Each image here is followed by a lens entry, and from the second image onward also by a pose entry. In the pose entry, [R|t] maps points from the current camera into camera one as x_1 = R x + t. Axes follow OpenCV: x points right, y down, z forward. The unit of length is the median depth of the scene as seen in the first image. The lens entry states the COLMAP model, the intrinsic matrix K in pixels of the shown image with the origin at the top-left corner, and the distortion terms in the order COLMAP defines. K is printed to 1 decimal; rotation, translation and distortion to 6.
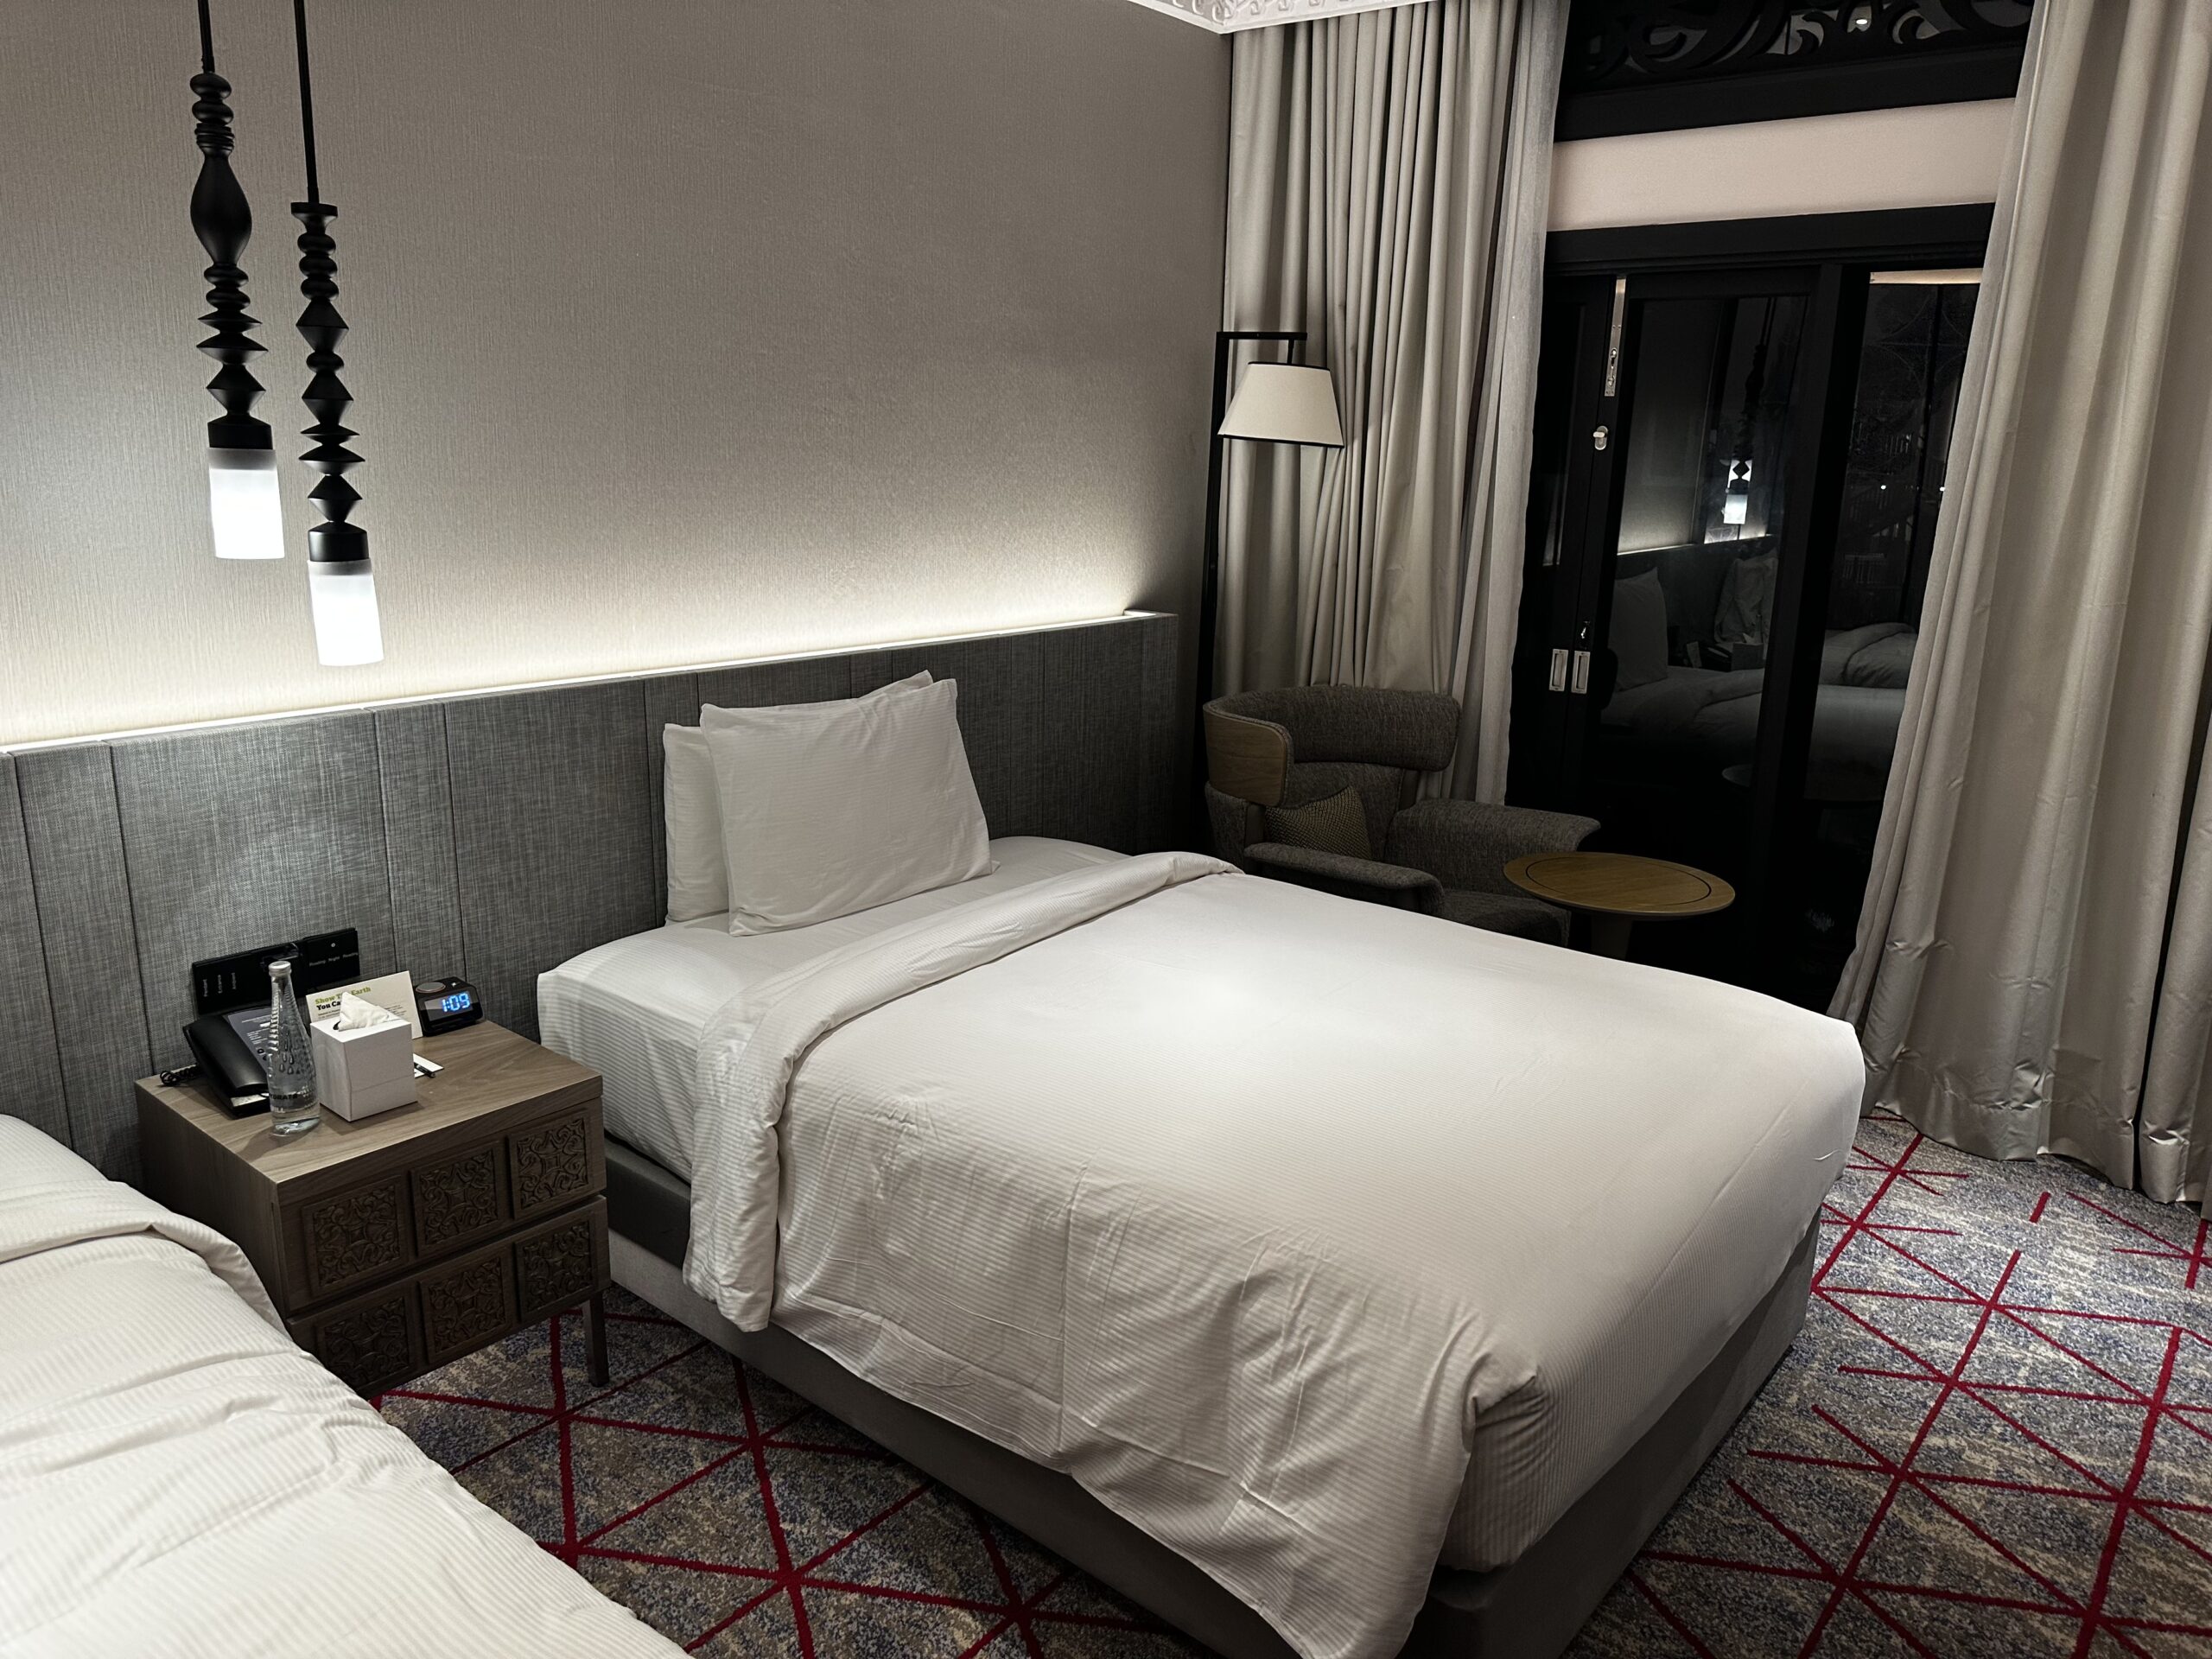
lens RADIAL K [[1540.0, 0, 1110.6], [0, 1540.0, 828.1], [0, 0, 1]] dist [-0.009537, -0.008316]
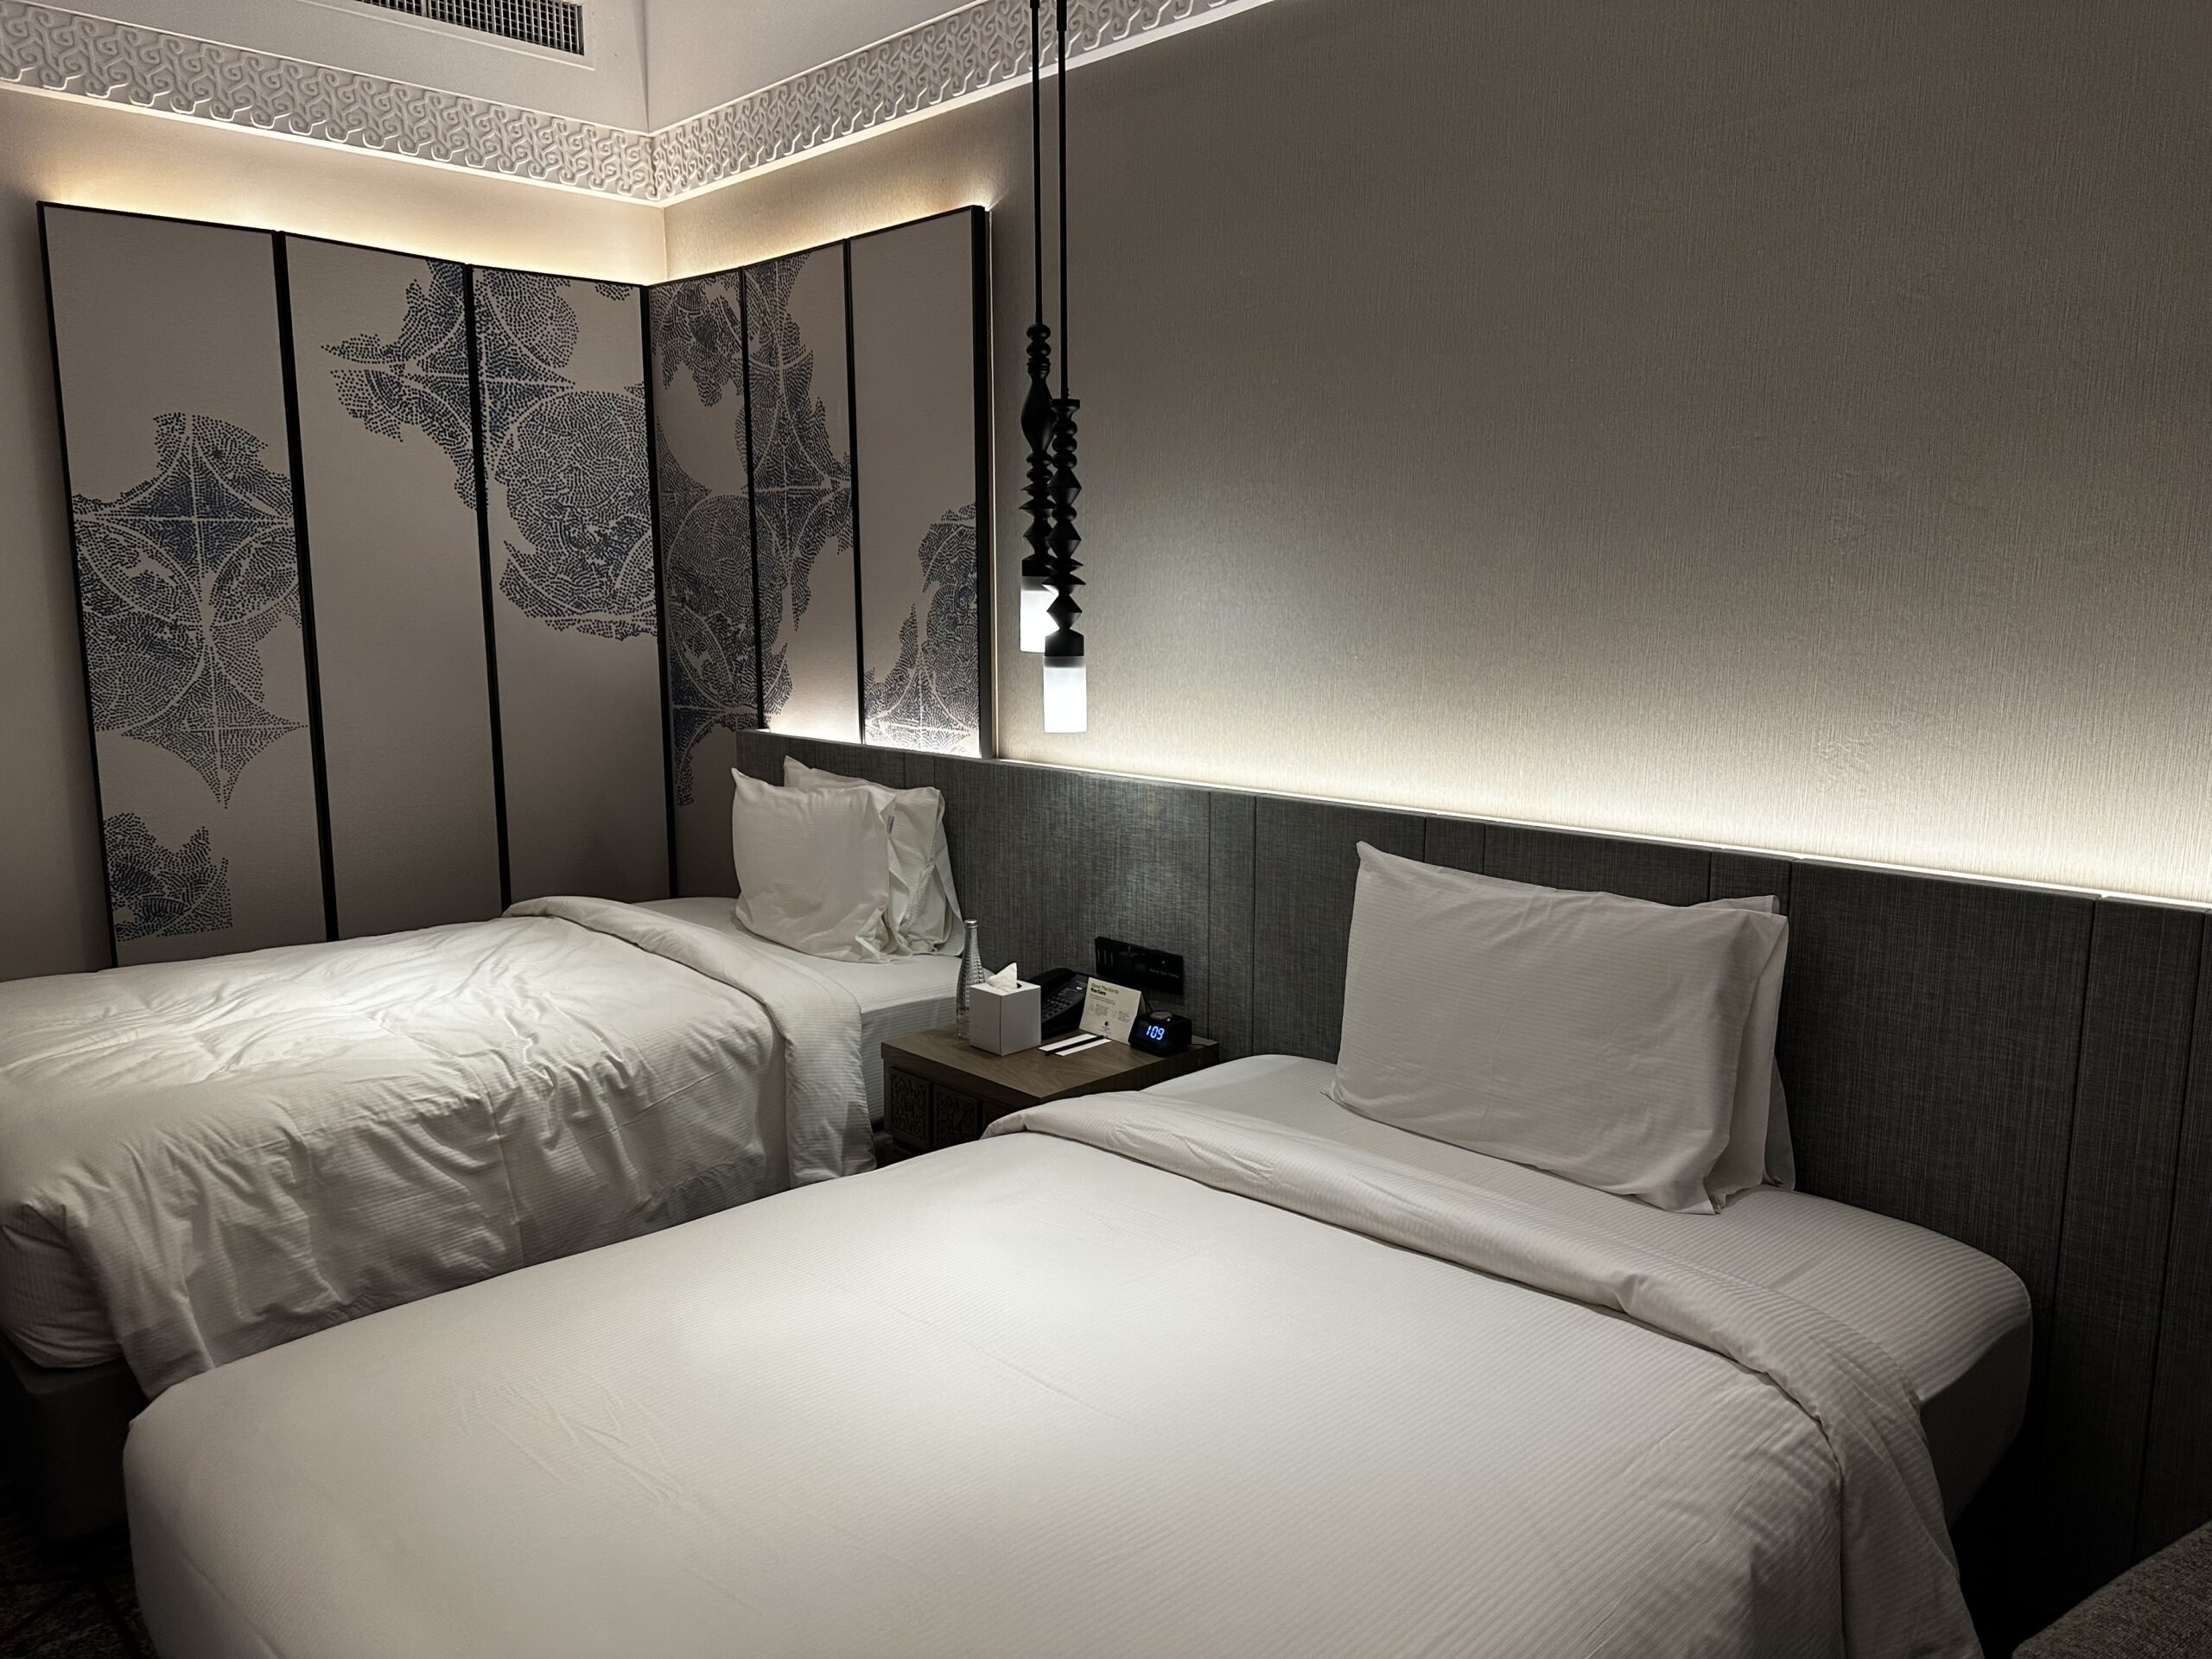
lens RADIAL K [[1540.0, 0, 1101.7], [0, 1540.0, 833.1], [0, 0, 1]] dist [-0.009537, -0.008316]
pose [[-0.132198, 0.129347, -0.982748, 0.670390], [-0.241374, 0.957404, 0.158481, -0.196000], [0.961386, 0.258160, -0.095346, 0.947855]]
